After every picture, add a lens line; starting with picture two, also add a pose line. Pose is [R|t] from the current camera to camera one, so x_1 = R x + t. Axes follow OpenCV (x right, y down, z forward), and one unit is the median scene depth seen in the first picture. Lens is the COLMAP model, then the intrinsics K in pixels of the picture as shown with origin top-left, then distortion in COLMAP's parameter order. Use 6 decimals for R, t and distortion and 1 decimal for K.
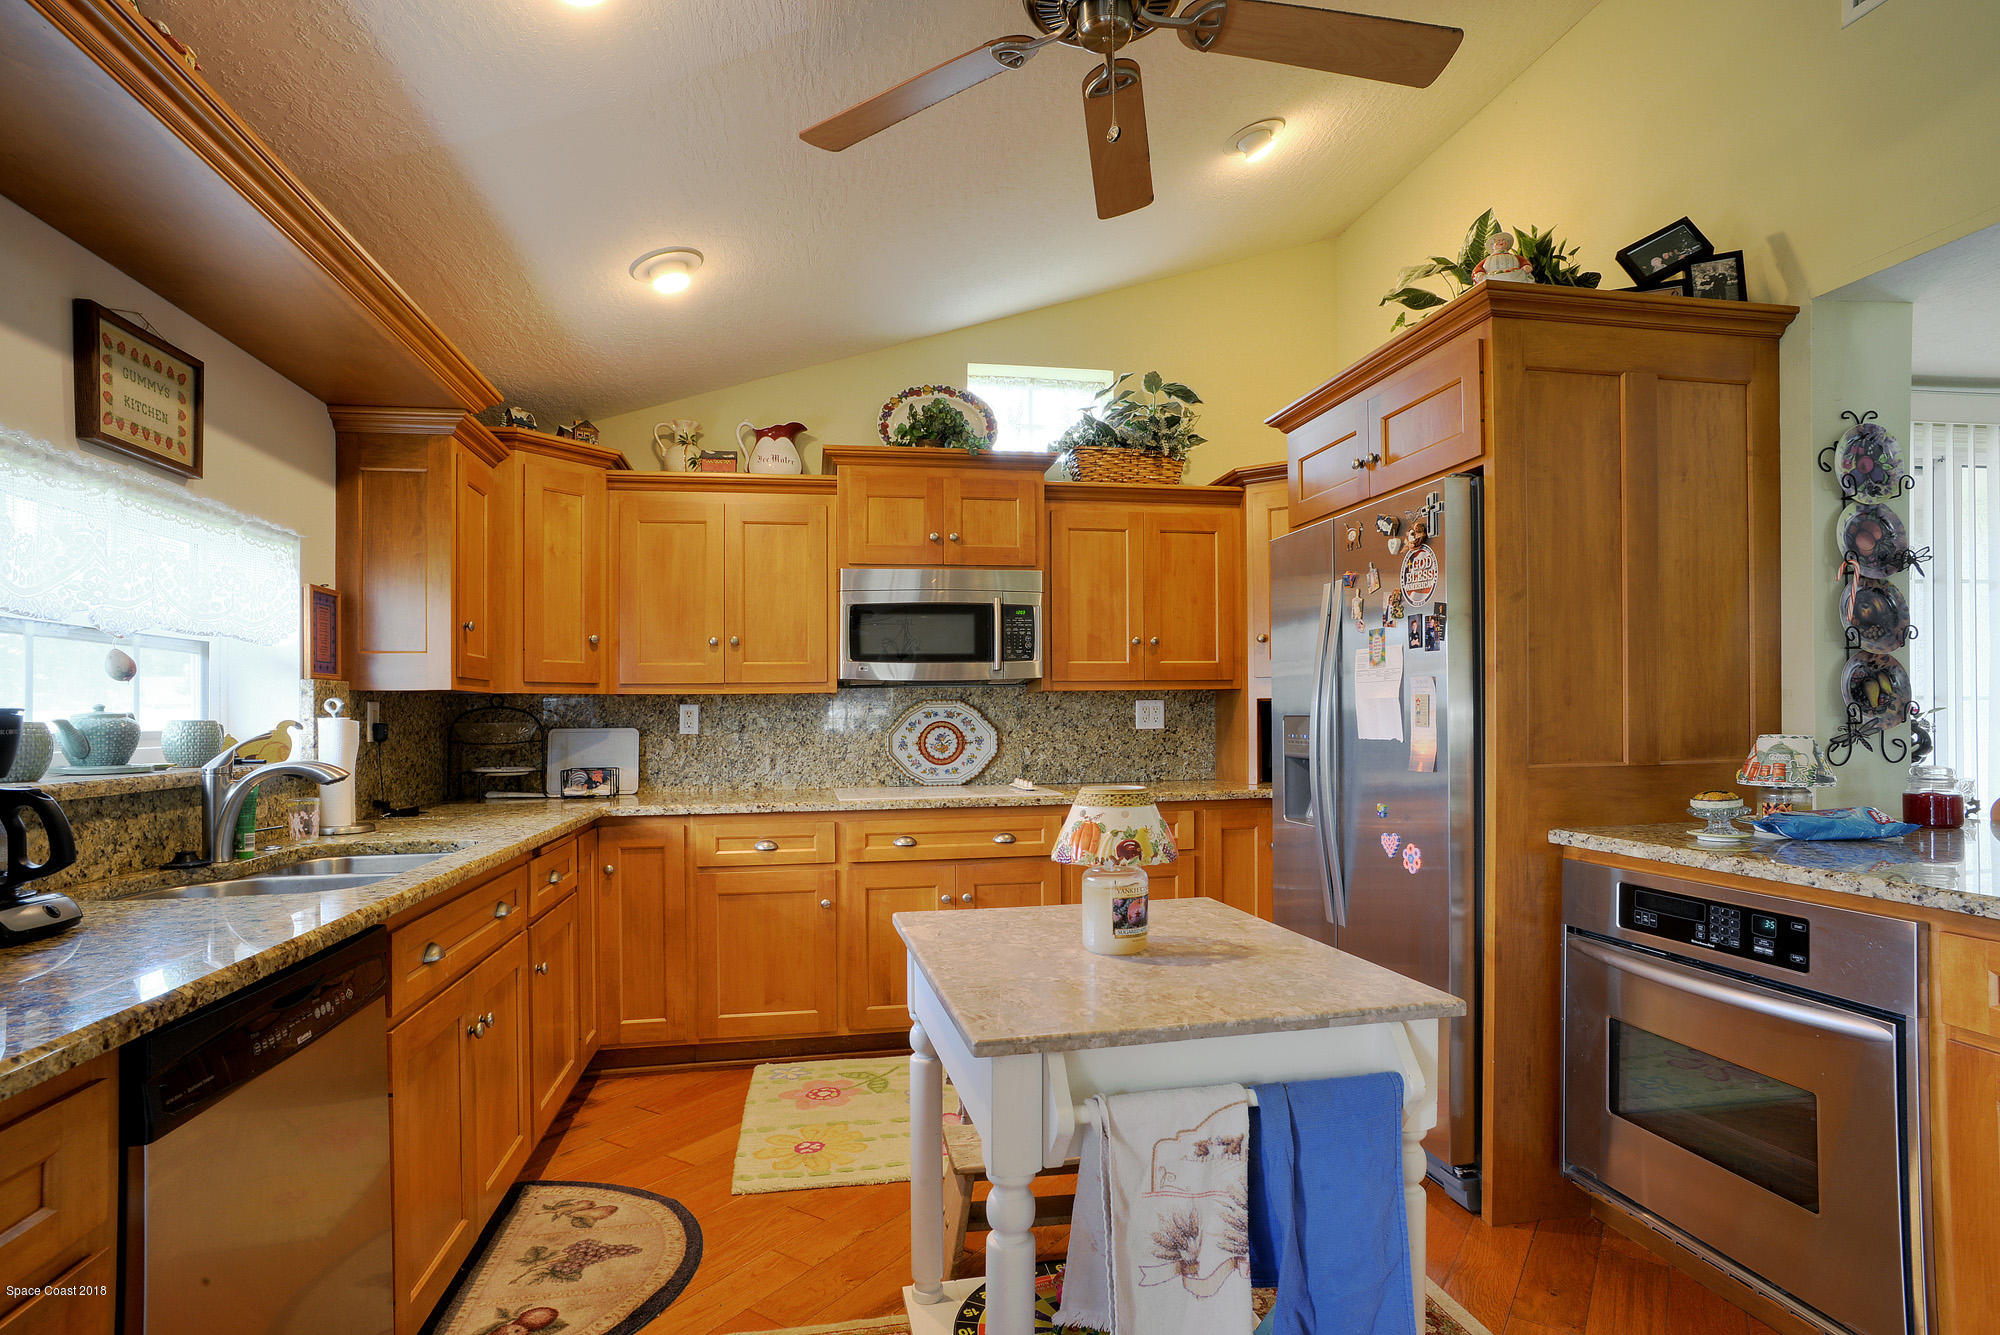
lens RADIAL K [[1009.1, 0, 1005.5], [0, 1009.1, 718.7], [0, 0, 1]] dist [-0.050952, 0.006126]
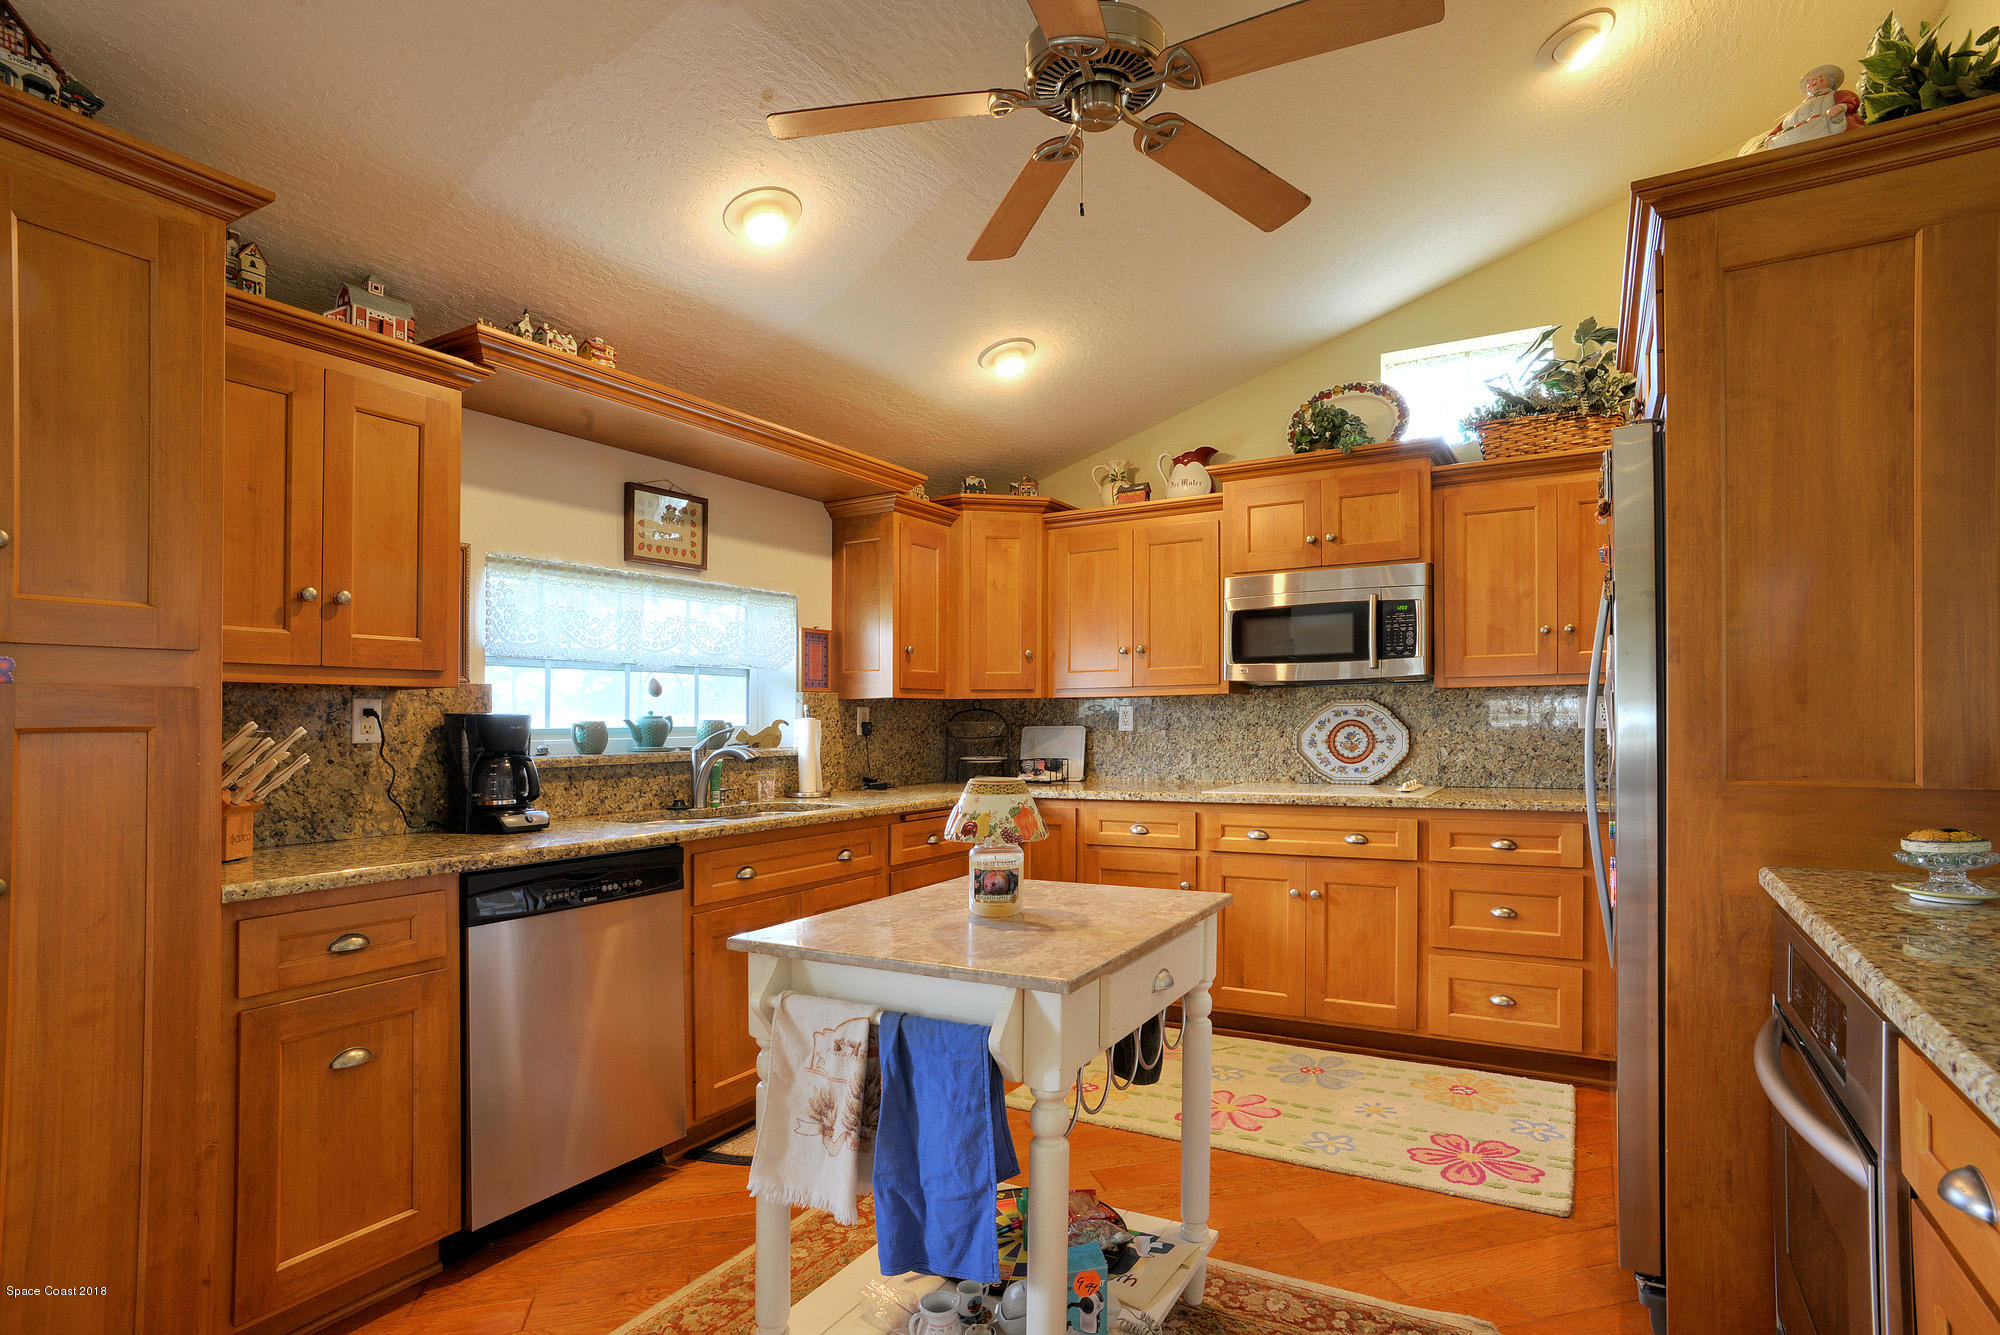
lens RADIAL K [[1018.0, 0, 1036.7], [0, 1018.0, 701.9], [0, 0, 1]] dist [-0.049721, 0.007518]
pose [[0.767358, -0.008837, -0.641158, 0.428716], [0.001737, 0.999930, -0.011702, -0.005136], [0.641216, 0.007866, 0.767320, 0.041599]]
